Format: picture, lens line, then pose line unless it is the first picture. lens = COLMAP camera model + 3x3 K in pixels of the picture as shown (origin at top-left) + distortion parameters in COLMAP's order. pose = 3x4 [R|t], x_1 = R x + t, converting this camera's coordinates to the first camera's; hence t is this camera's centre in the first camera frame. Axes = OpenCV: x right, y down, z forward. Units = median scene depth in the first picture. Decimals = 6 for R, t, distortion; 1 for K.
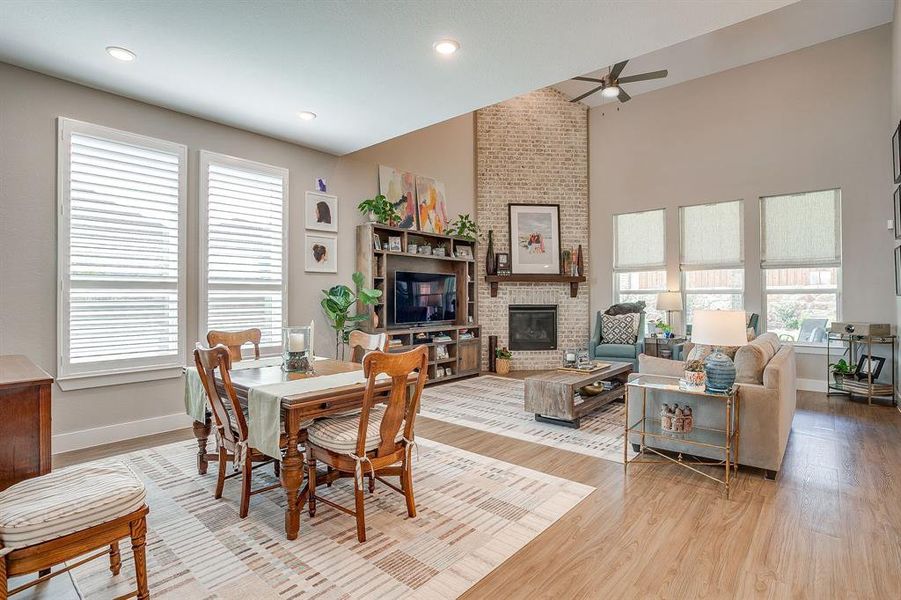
lens RADIAL K [[441.0, 0, 455.8], [0, 441.0, 292.6], [0, 0, 1]] dist [-0.038282, 0.021332]
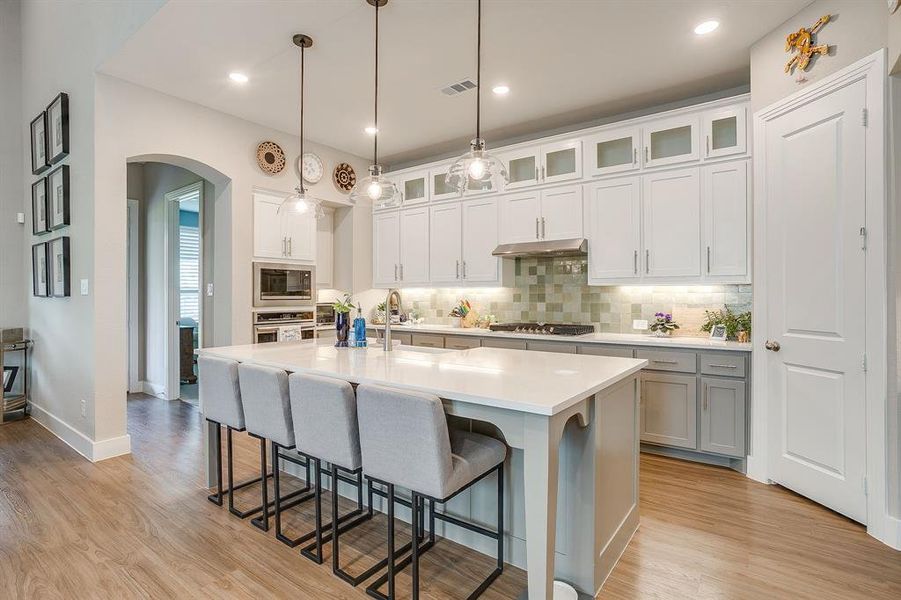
lens RADIAL K [[441.0, 0, 451.9], [0, 441.0, 299.6], [0, 0, 1]] dist [-0.038282, 0.021332]
pose [[-0.072840, -0.002835, 0.997340, 0.034099], [-0.011429, 0.999933, 0.002008, 0.001913], [-0.997278, -0.011253, -0.072868, 0.157655]]
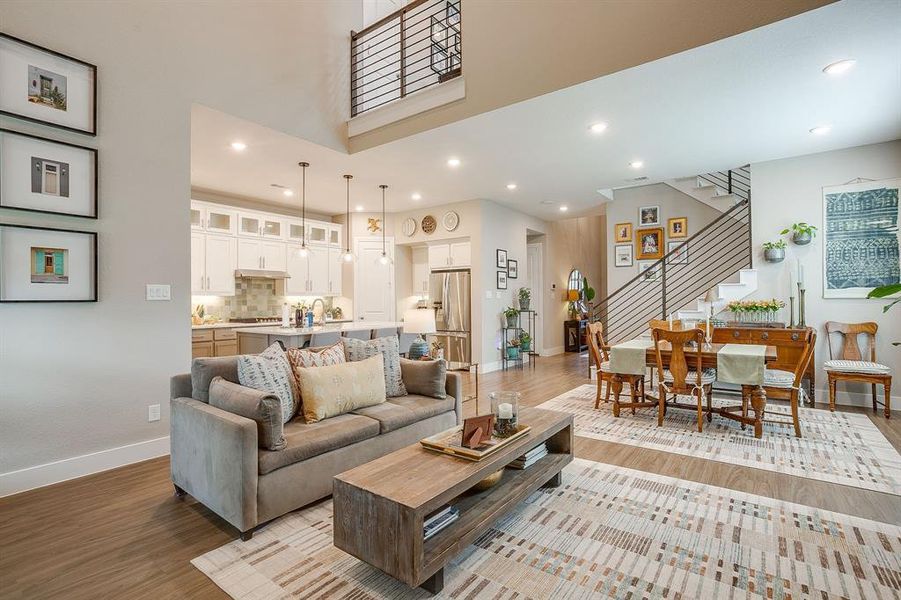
lens RADIAL K [[441.0, 0, 445.7], [0, 441.0, 301.7], [0, 0, 1]] dist [-0.038282, 0.021332]
pose [[-0.998212, 0.009438, -0.059026, 0.306675], [0.009823, 0.999932, -0.006238, 0.009171], [0.058963, -0.006806, -0.998237, 1.285529]]
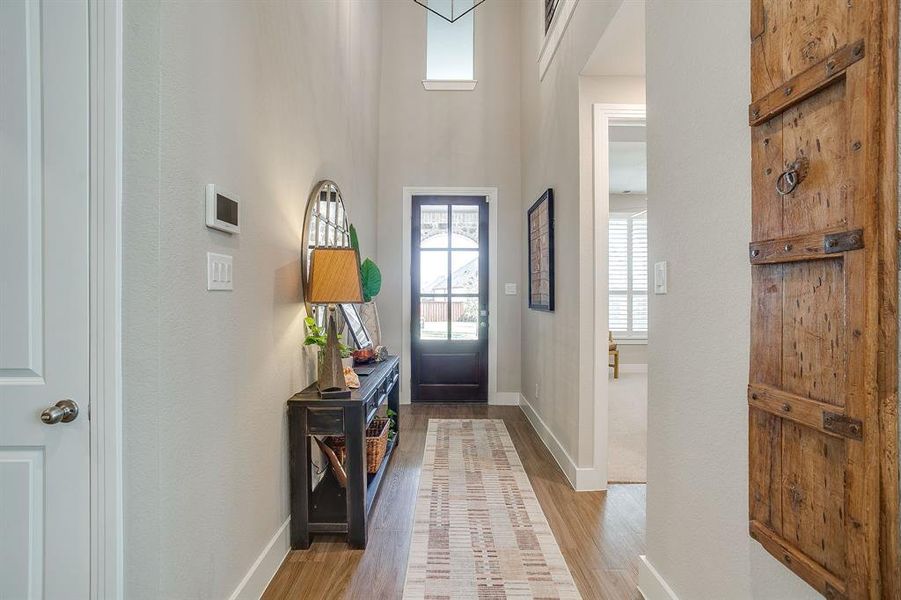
lens RADIAL K [[441.0, 0, 454.1], [0, 441.0, 301.6], [0, 0, 1]] dist [-0.038282, 0.021332]
pose [[-0.749143, 0.003963, -0.662396, -0.149685], [0.011152, 0.999916, -0.006631, 0.004285], [0.662314, -0.012354, -0.749124, -0.125948]]
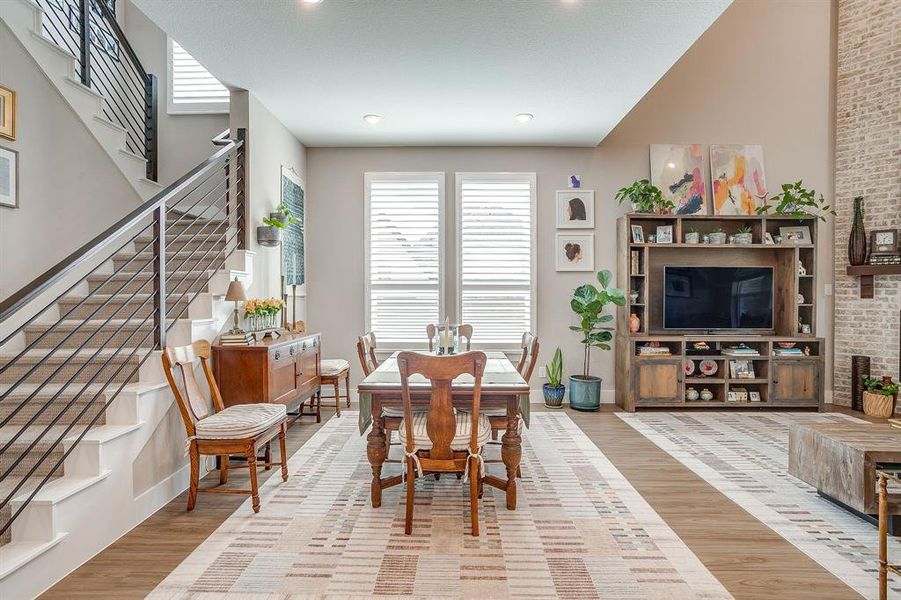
lens RADIAL K [[441.0, 0, 452.0], [0, 441.0, 296.8], [0, 0, 1]] dist [-0.038282, 0.021332]
pose [[0.648643, 0.007613, -0.761054, 0.244085], [0.003353, 0.999912, 0.012860, -0.003029], [0.761085, -0.010894, 0.648561, 0.154549]]
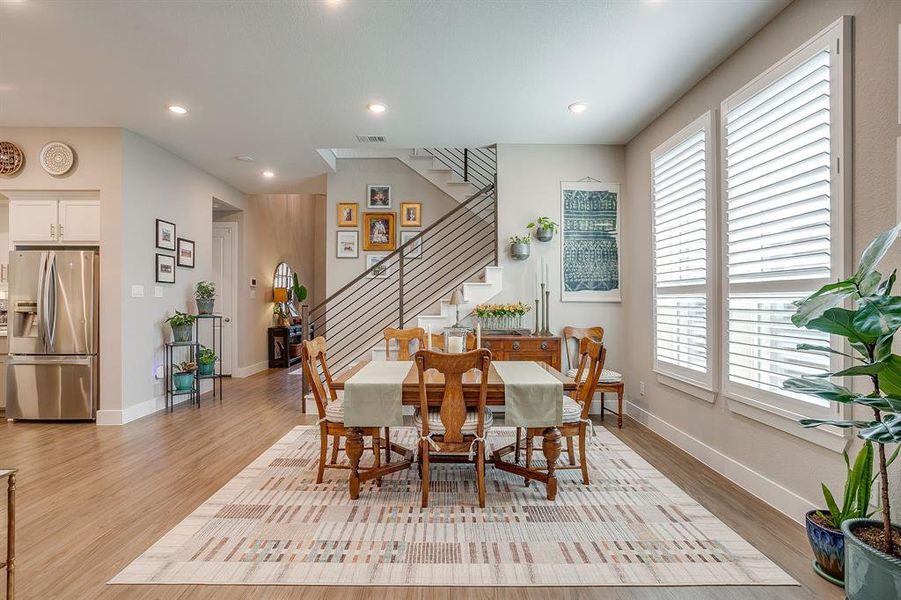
lens RADIAL K [[441.0, 0, 453.1], [0, 441.0, 298.2], [0, 0, 1]] dist [-0.038282, 0.021332]
pose [[-0.754024, -0.000658, -0.656847, 0.179862], [0.006568, 0.999942, -0.008541, 0.003970], [0.656814, -0.010754, -0.753976, 0.930560]]
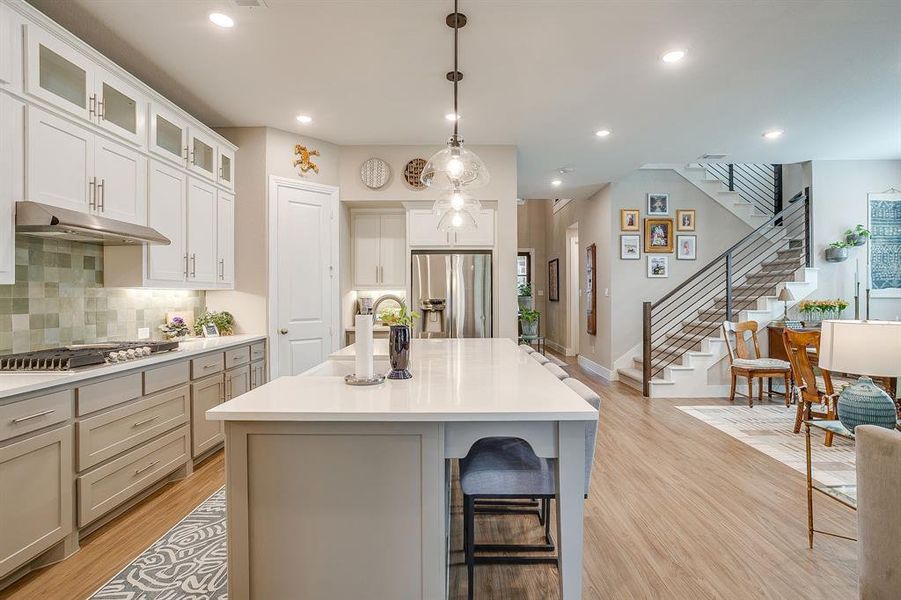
lens RADIAL K [[441.0, 0, 454.6], [0, 441.0, 291.9], [0, 0, 1]] dist [-0.038282, 0.021332]
pose [[-0.757429, -0.000149, -0.652917, 0.787890], [0.009994, 0.999880, -0.011821, -0.006438], [0.652841, -0.015479, -0.757337, 0.555477]]
